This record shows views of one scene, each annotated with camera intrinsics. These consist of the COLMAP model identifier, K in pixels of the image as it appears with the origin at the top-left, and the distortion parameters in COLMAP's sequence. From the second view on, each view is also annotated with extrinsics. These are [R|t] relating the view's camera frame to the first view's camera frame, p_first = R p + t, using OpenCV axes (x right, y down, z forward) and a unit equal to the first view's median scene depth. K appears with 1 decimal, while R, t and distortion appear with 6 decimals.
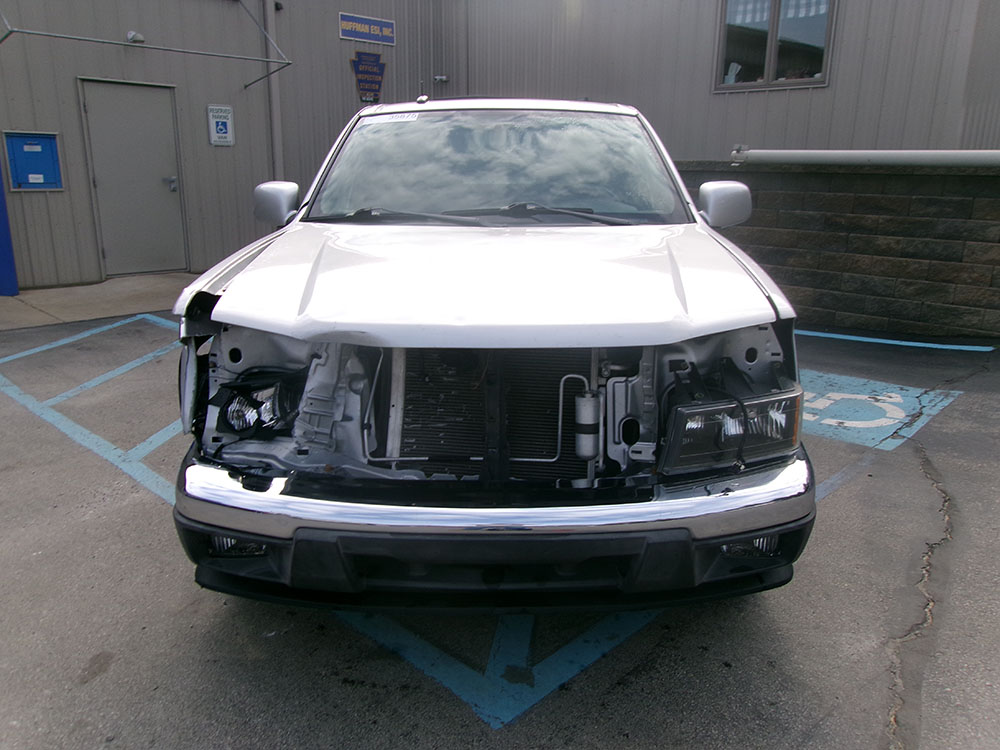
lens RADIAL K [[783.6, 0, 501.1], [0, 783.6, 372.2], [0, 0, 1]] dist [-0.029110, 0.051737]
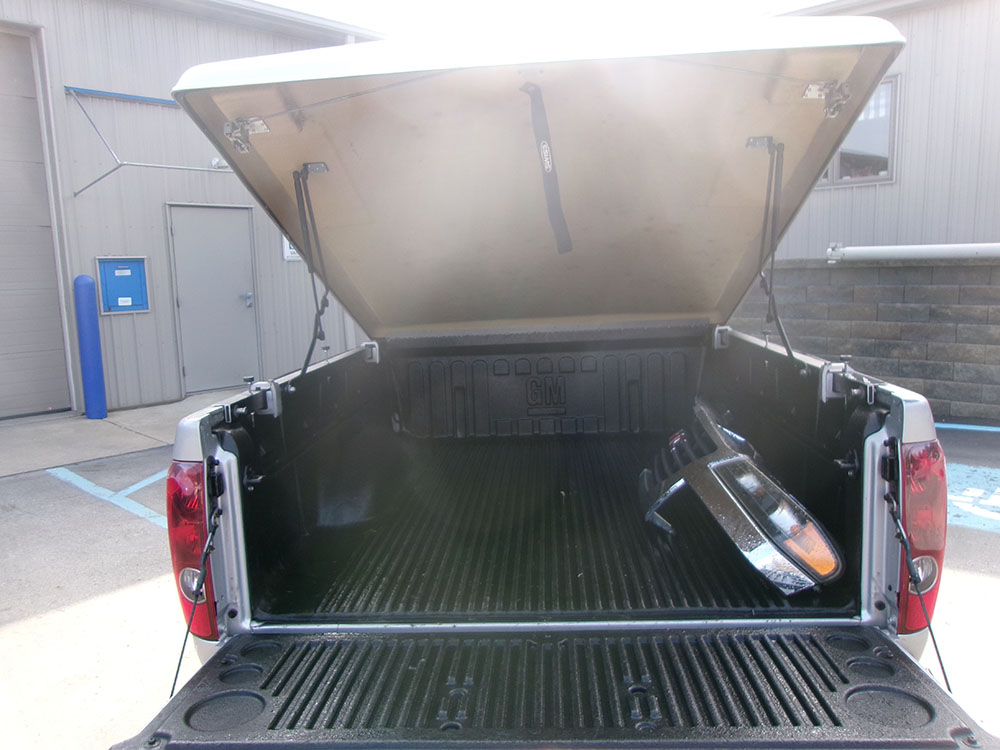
lens RADIAL K [[783.6, 0, 496.7], [0, 783.6, 367.9], [0, 0, 1]] dist [-0.029110, 0.051737]
pose [[0.999090, -0.041428, 0.010188, -0.129513], [0.042367, 0.991521, -0.122848, -0.018272], [-0.005012, 0.123168, 0.992373, 0.005817]]
